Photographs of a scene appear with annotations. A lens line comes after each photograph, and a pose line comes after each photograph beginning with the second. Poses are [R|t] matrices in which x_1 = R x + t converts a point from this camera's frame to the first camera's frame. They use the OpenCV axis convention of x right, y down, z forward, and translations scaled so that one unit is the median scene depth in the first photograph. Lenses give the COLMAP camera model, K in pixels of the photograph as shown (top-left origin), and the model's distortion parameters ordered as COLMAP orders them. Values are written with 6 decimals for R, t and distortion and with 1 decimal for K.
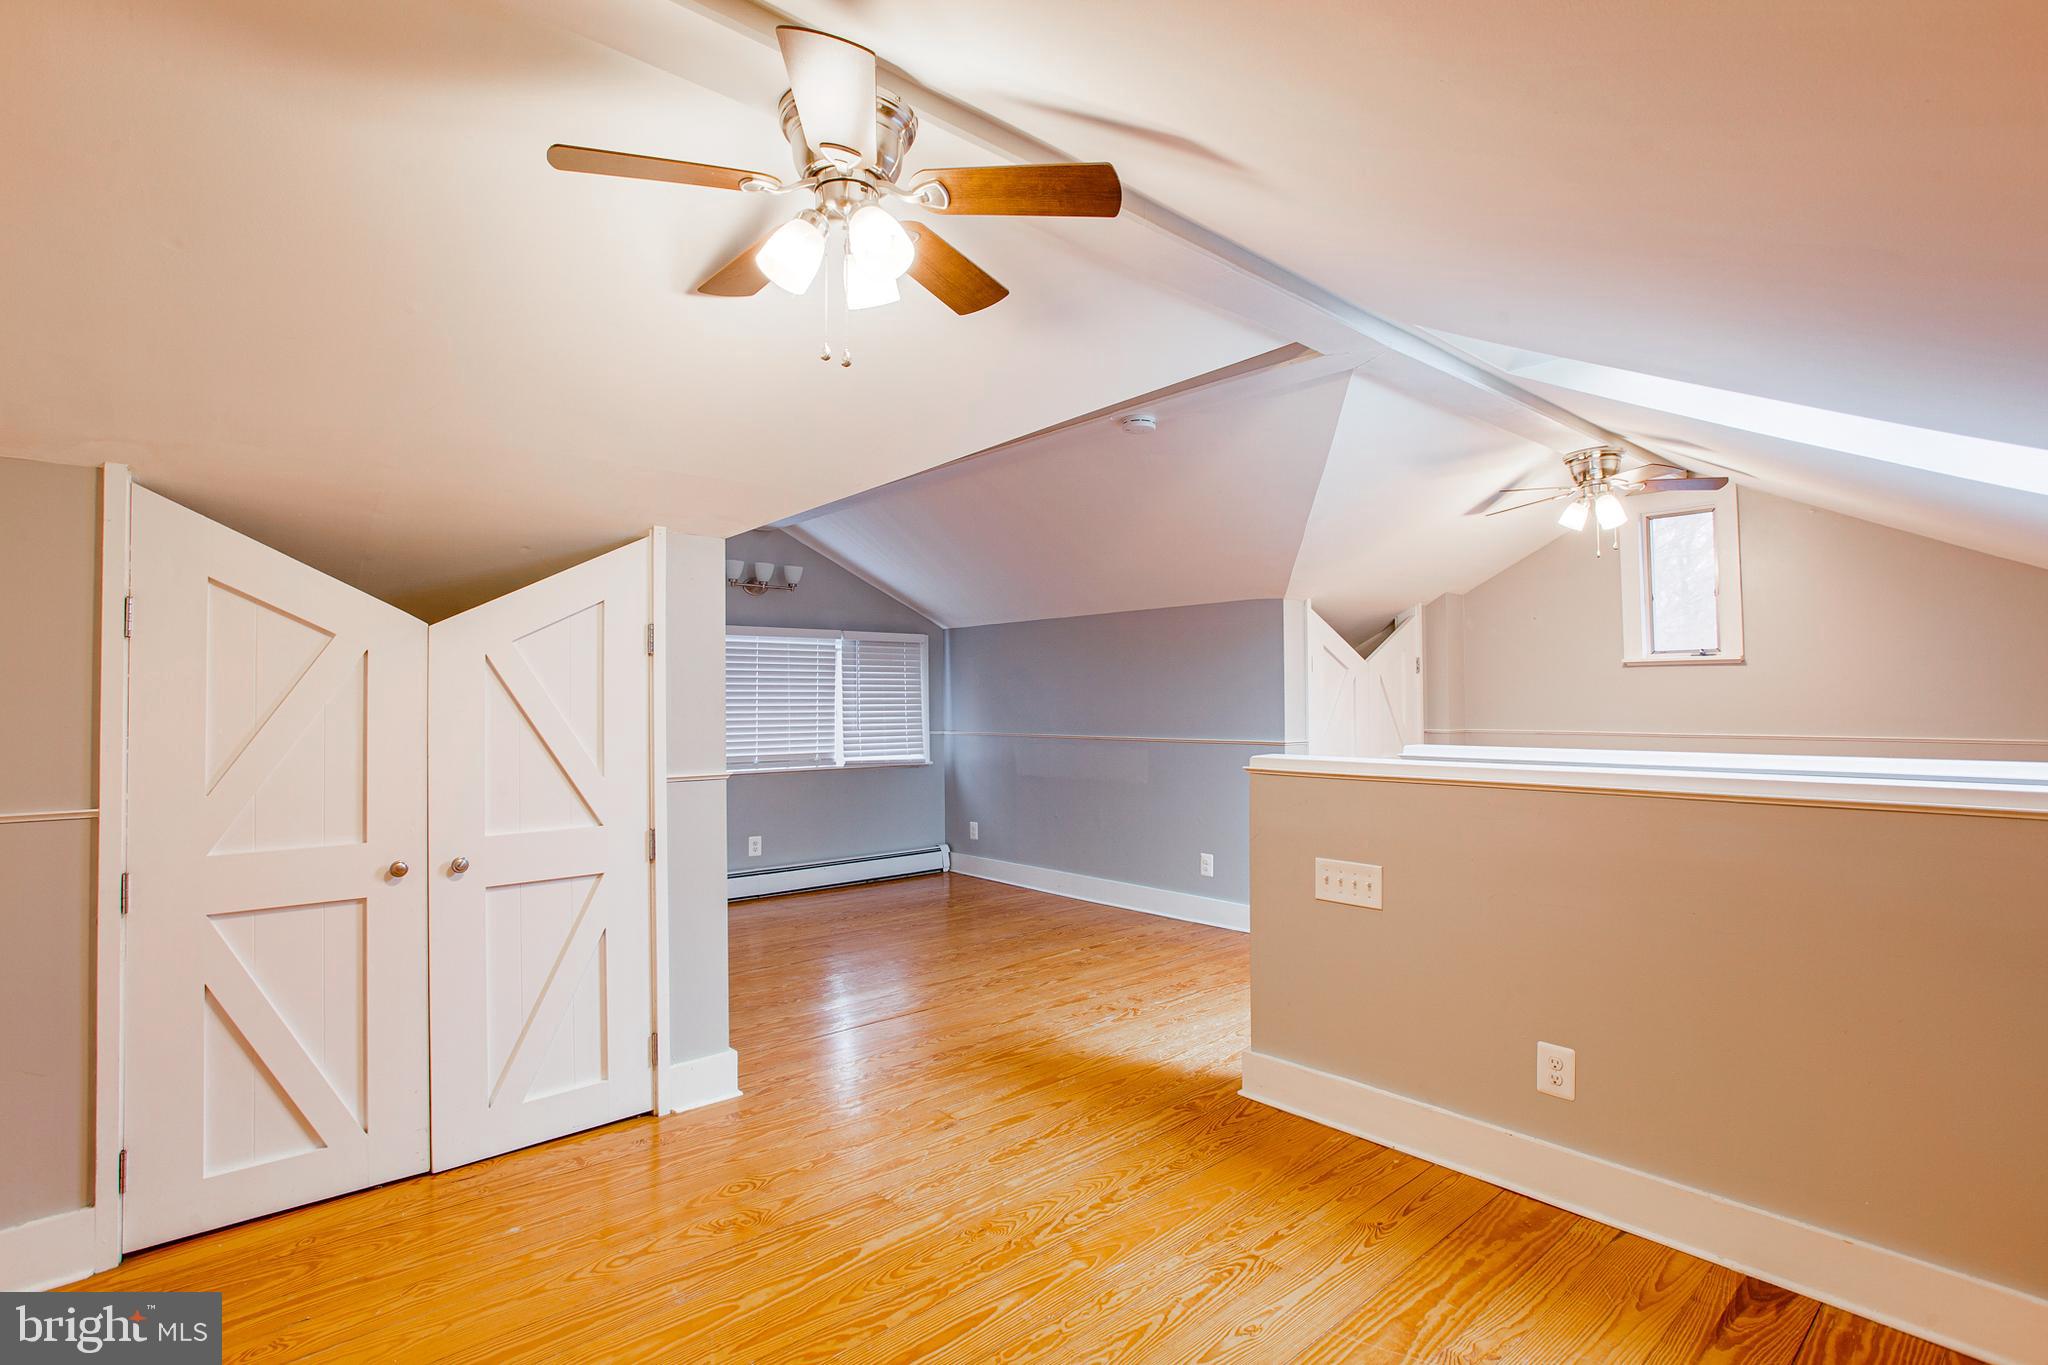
lens RADIAL K [[988.6, 0, 1013.9], [0, 988.6, 671.4], [0, 0, 1]] dist [-0.062662, 0.032768]
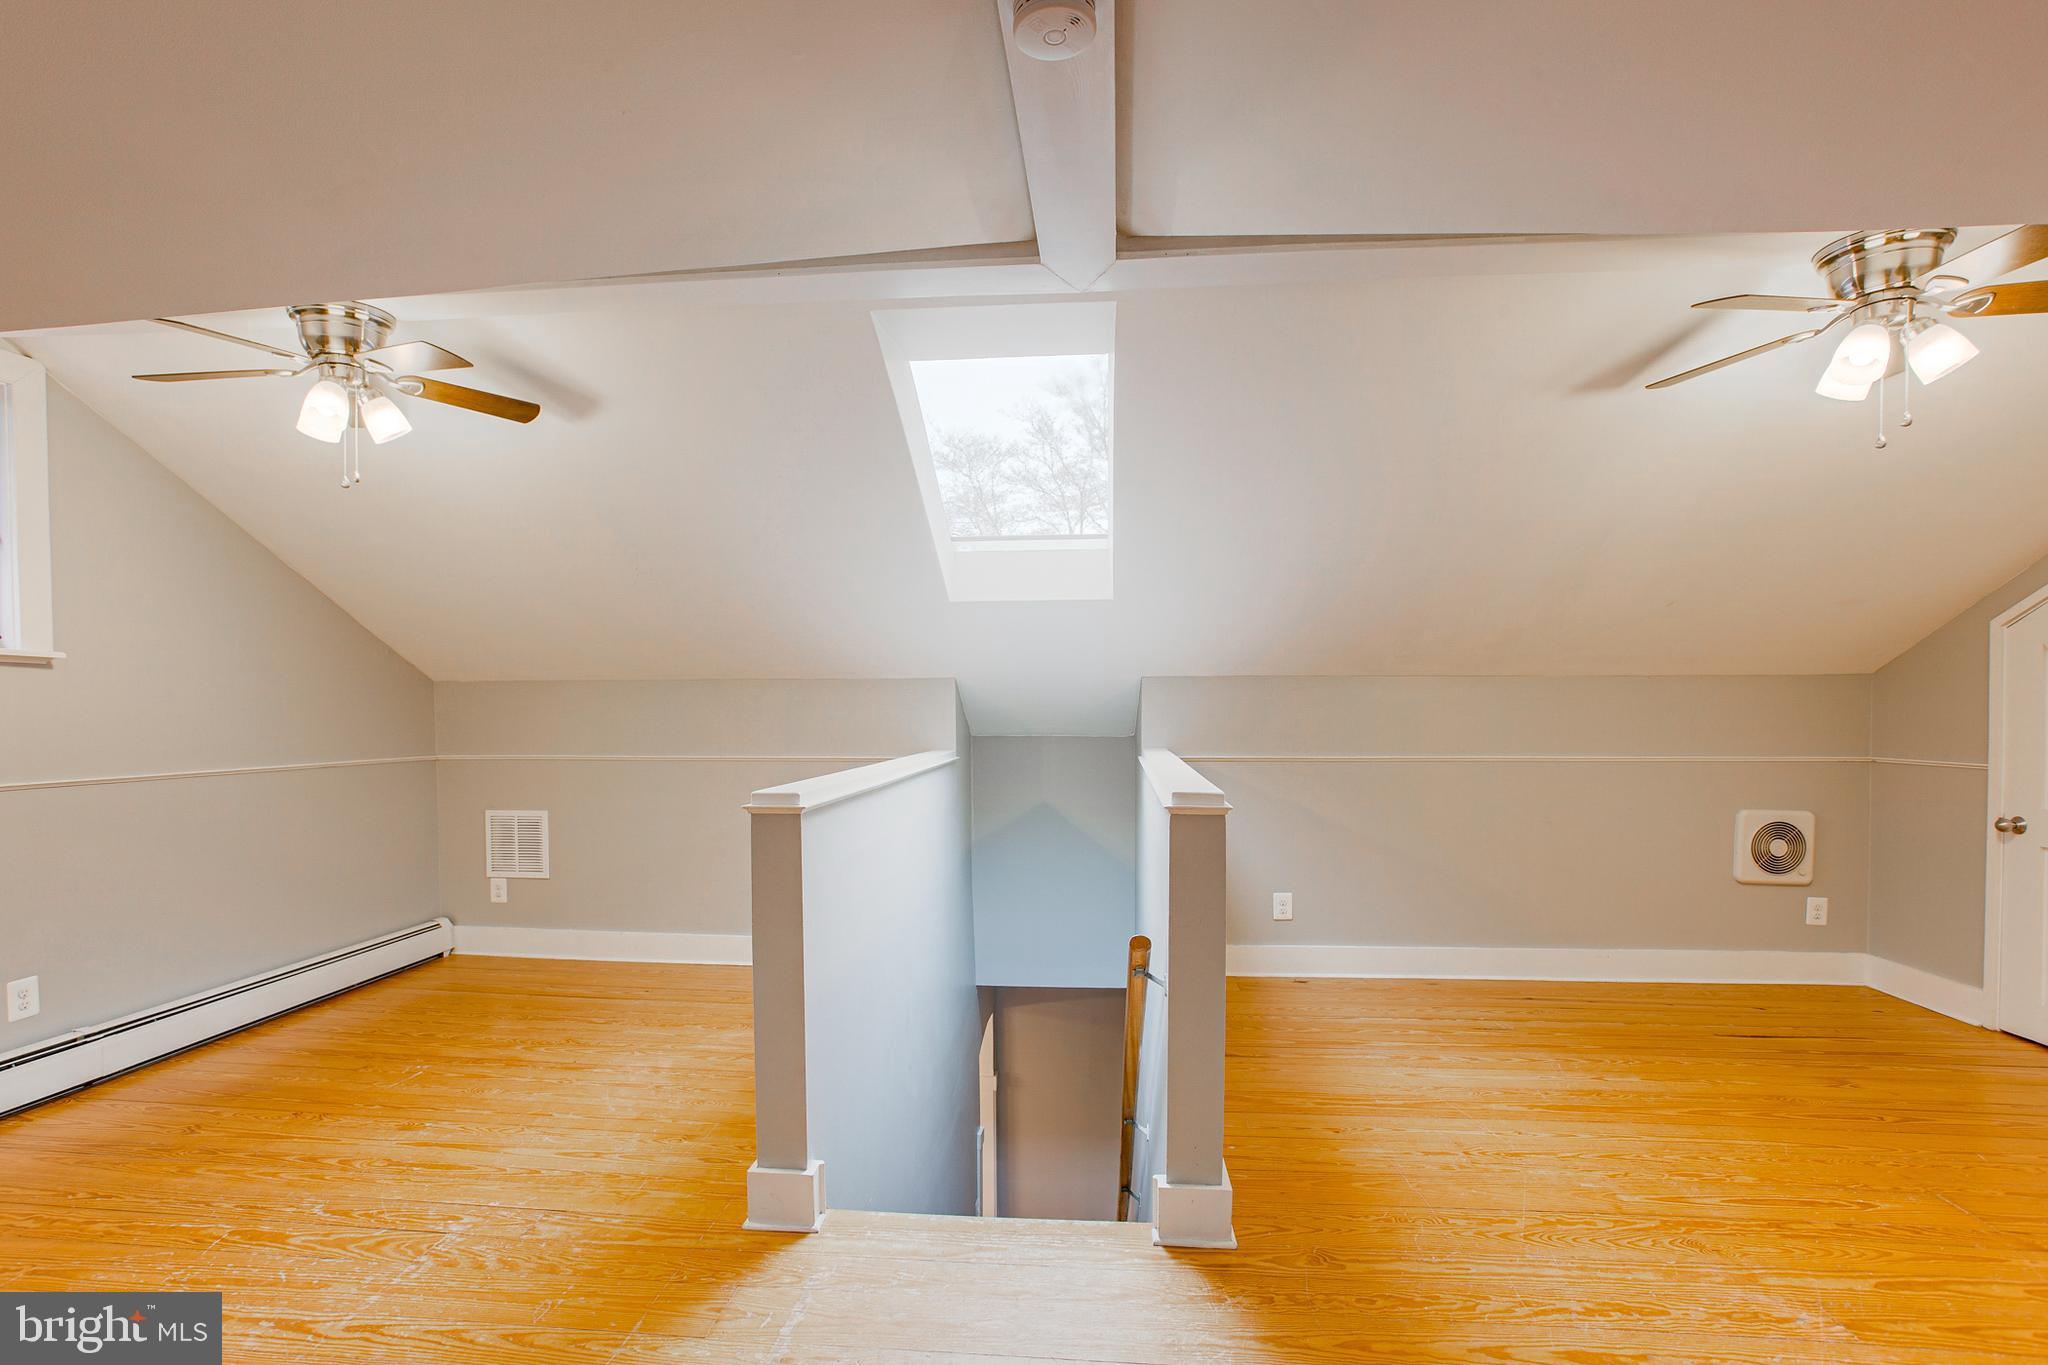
lens RADIAL K [[988.6, 0, 1013.9], [0, 988.6, 671.4], [0, 0, 1]] dist [-0.062662, 0.032768]
pose [[-0.684177, 0.031801, 0.728623, -0.235434], [-0.016338, 0.998130, -0.058905, 0.047202], [-0.729133, -0.052206, -0.682377, 1.890011]]
